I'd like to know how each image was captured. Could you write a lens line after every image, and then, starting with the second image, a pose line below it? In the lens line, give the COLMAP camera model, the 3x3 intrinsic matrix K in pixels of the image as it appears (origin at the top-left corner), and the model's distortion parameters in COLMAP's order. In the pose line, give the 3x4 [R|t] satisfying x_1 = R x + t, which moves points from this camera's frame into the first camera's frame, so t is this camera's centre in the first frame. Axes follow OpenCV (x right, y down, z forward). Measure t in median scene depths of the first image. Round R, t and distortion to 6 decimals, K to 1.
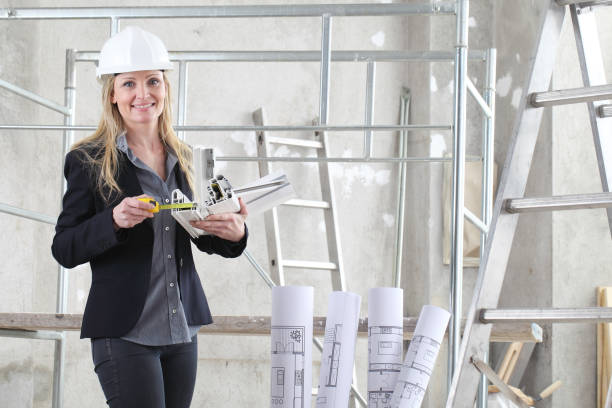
lens RADIAL K [[1848.2, 0, 306.2], [0, 1848.2, 216.8], [0, 0, 1]] dist [0.015730, 2.802981]
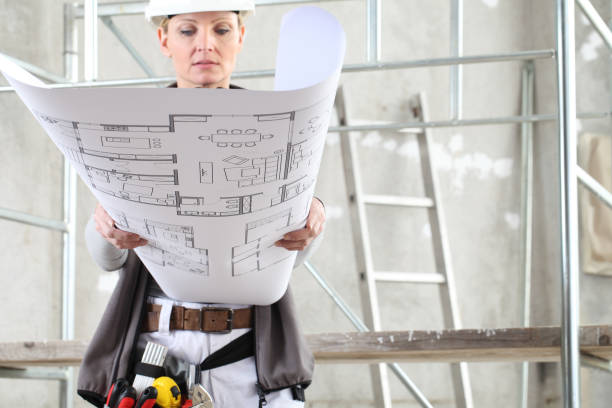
lens RADIAL K [[1848.2, 0, 306.2], [0, 1848.2, 216.8], [0, 0, 1]] dist [0.015730, 2.802981]
pose [[0.994483, -0.042189, -0.096035, 0.043159], [0.039594, 0.998802, -0.028766, 0.025674], [0.097133, 0.024805, 0.994962, 0.252214]]
